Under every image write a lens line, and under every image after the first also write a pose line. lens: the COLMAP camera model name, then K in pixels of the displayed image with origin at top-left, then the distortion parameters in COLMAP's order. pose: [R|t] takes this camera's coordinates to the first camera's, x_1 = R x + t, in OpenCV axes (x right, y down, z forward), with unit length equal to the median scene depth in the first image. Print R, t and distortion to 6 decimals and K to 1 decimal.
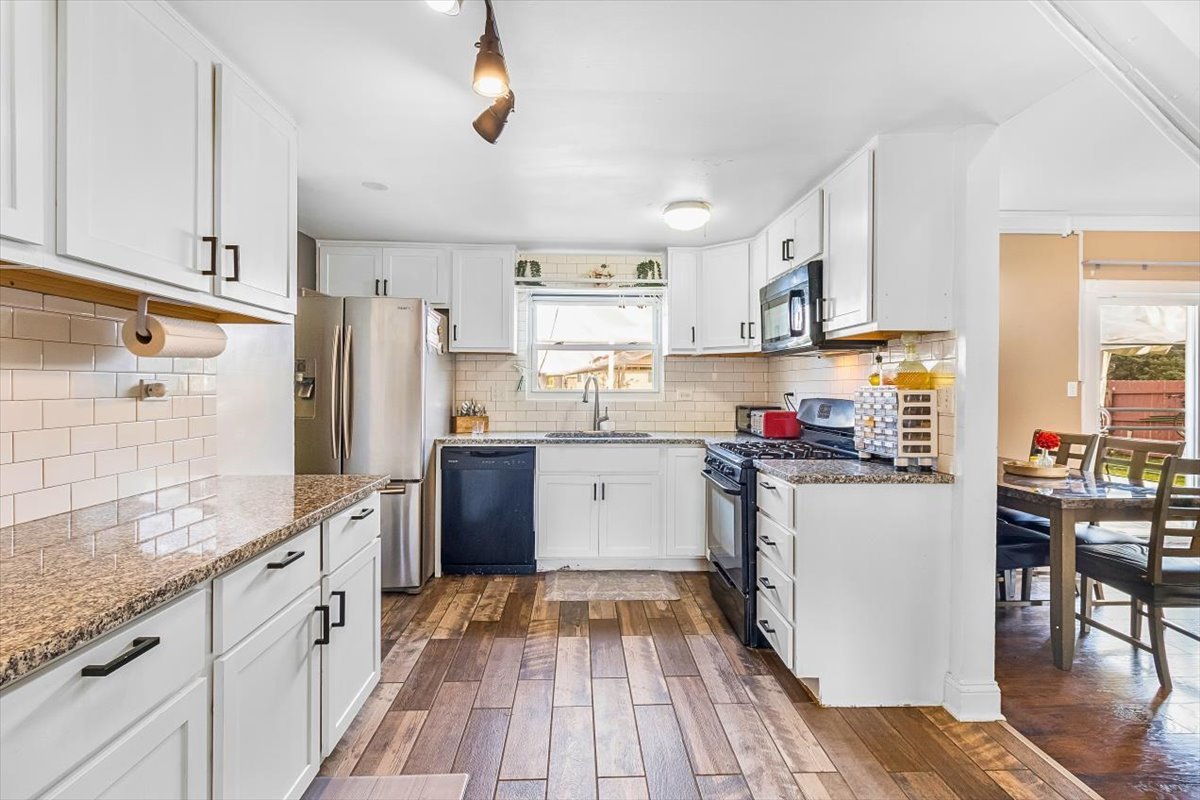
lens RADIAL K [[565.3, 0, 599.2], [0, 565.3, 382.3], [0, 0, 1]] dist [-0.002270, -0.000109]
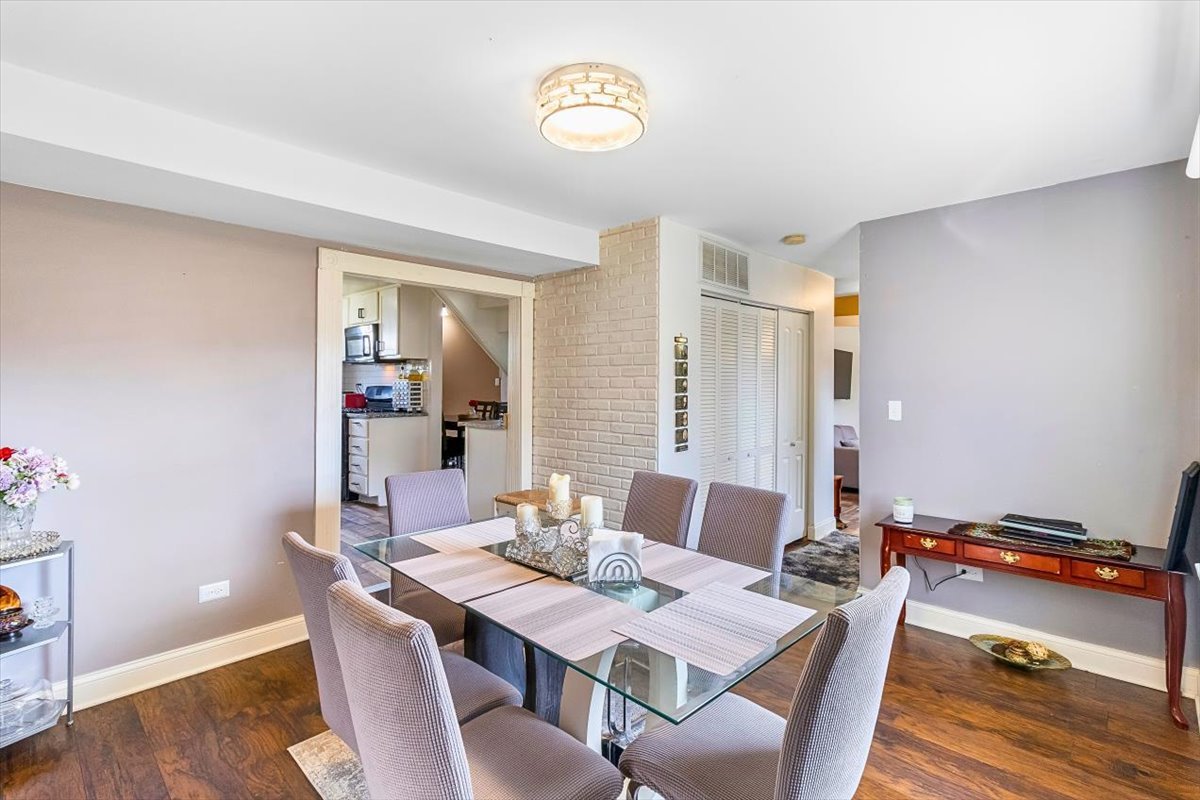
lens RADIAL K [[565.3, 0, 599.2], [0, 565.3, 382.3], [0, 0, 1]] dist [-0.002270, -0.000109]
pose [[0.724205, -0.000449, 0.689584, -0.377267], [-0.004324, 0.999977, 0.005192, 0.001086], [-0.689571, -0.006742, 0.724187, -0.895469]]
